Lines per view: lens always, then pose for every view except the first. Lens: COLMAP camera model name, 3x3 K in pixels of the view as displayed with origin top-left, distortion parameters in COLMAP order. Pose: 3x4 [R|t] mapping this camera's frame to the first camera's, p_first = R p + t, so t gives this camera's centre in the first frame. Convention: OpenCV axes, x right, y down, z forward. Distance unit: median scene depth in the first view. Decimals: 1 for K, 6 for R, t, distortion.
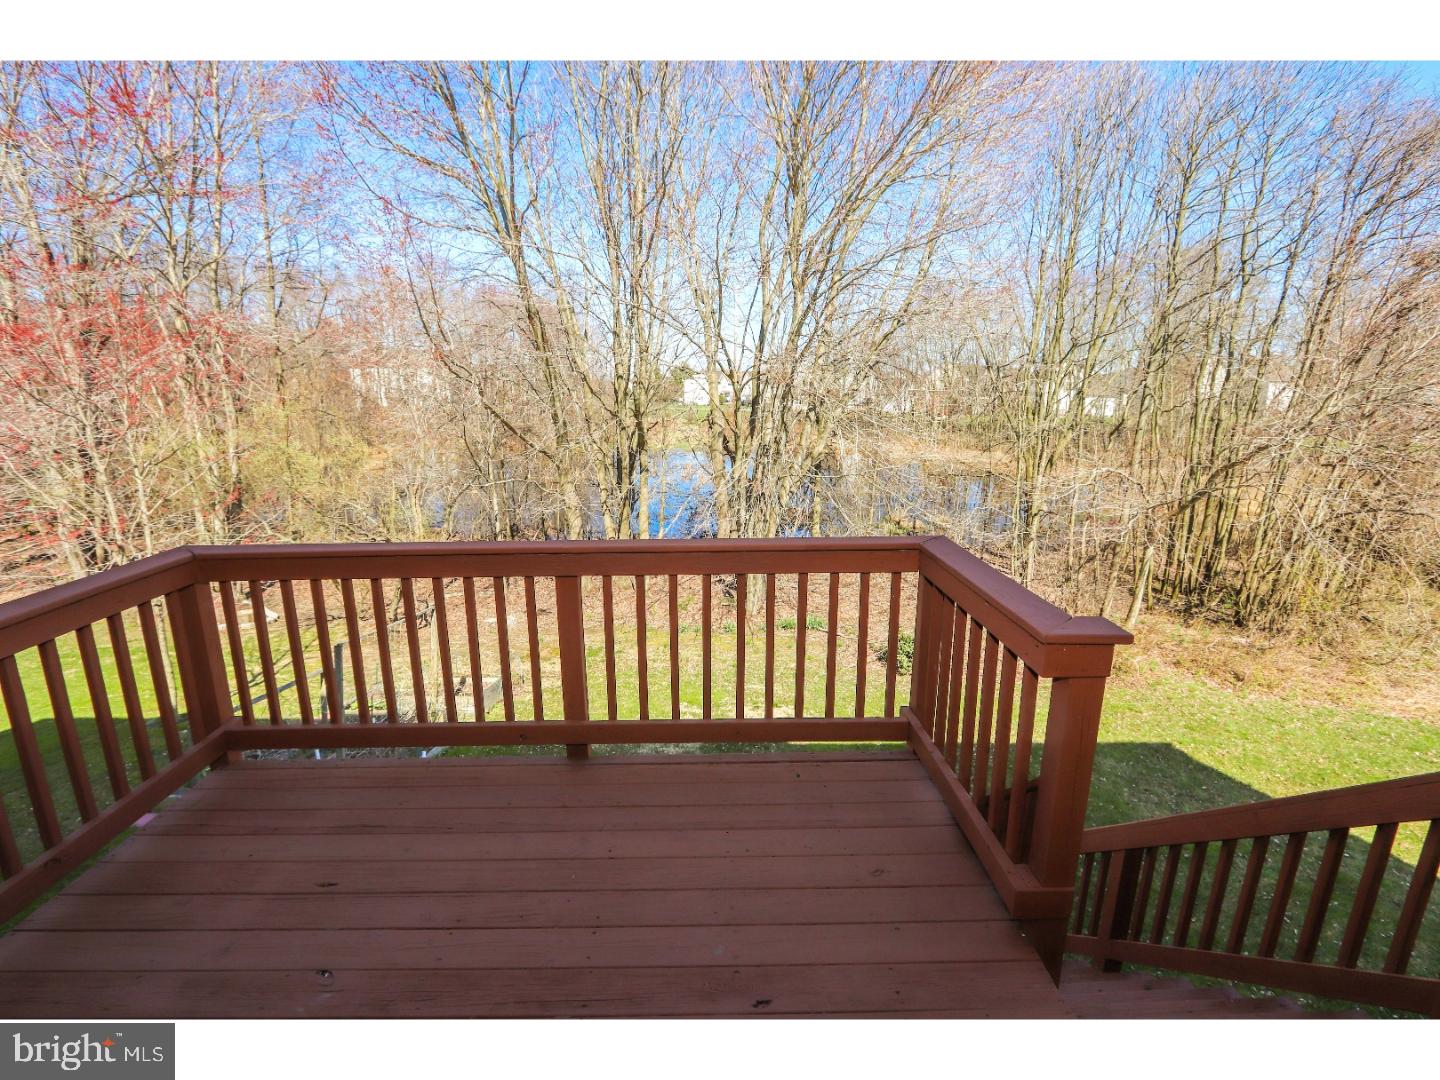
lens RADIAL K [[662.4, 0, 709.0], [0, 662.4, 546.8], [0, 0, 1]] dist [-0.005399, -0.000315]
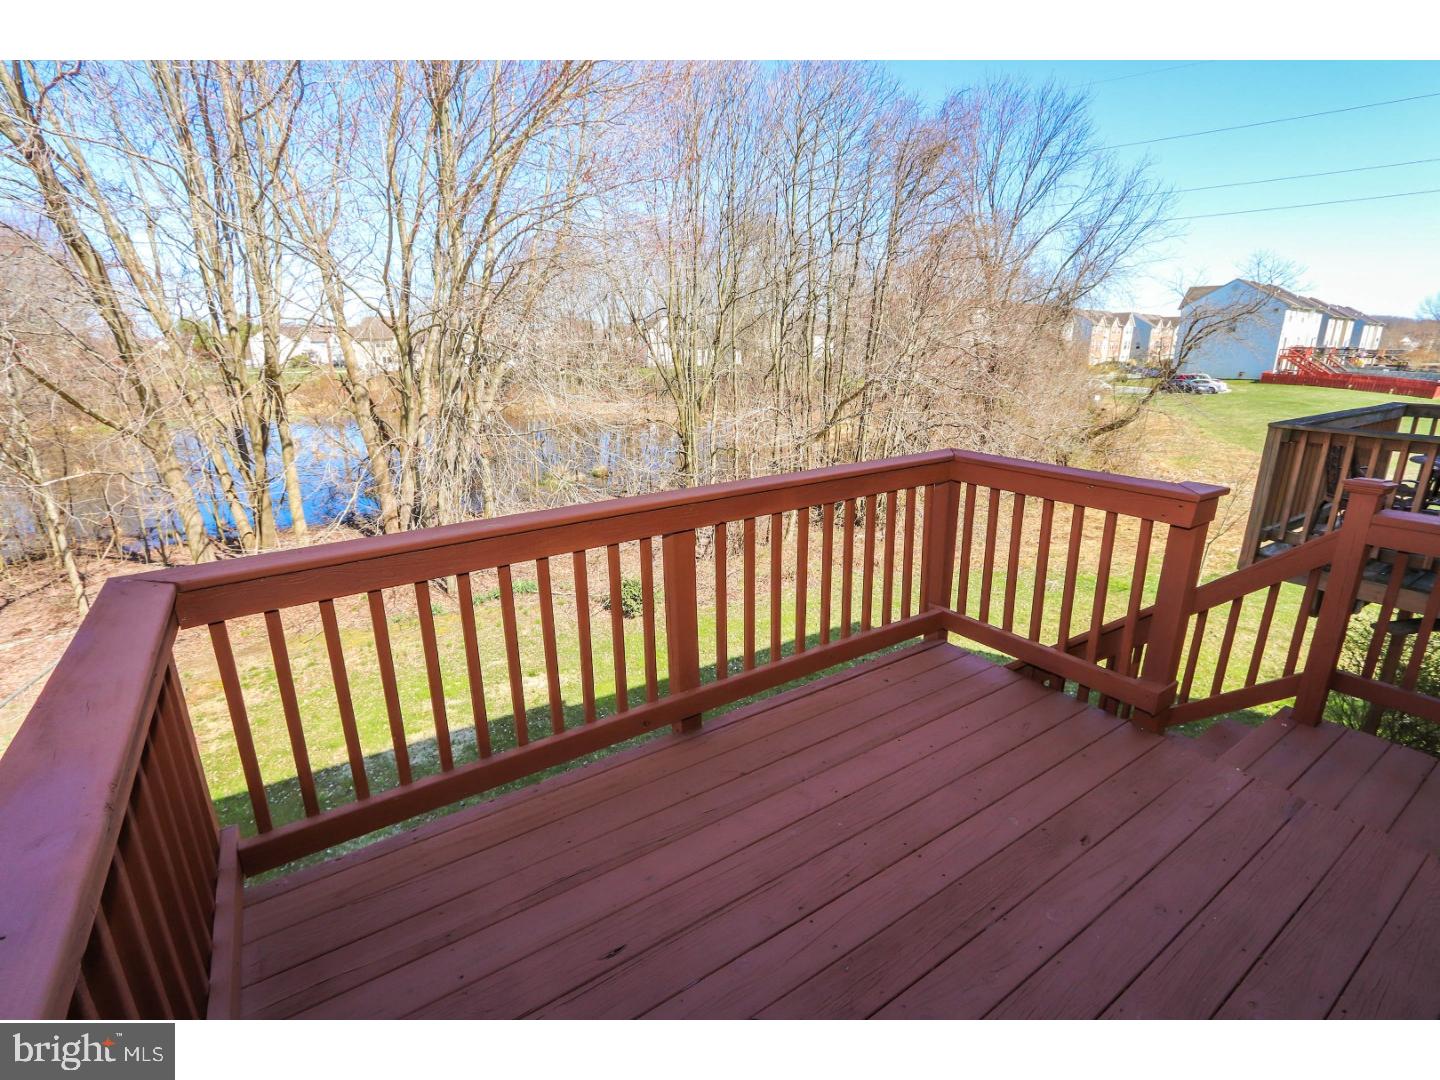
lens RADIAL K [[662.4, 0, 711.0], [0, 662.4, 530.8], [0, 0, 1]] dist [-0.005399, -0.000315]
pose [[0.844850, -0.151241, 0.513181, -0.574436], [0.131181, 0.988490, 0.075357, -0.018175], [-0.518672, 0.003654, 0.854966, 0.191502]]
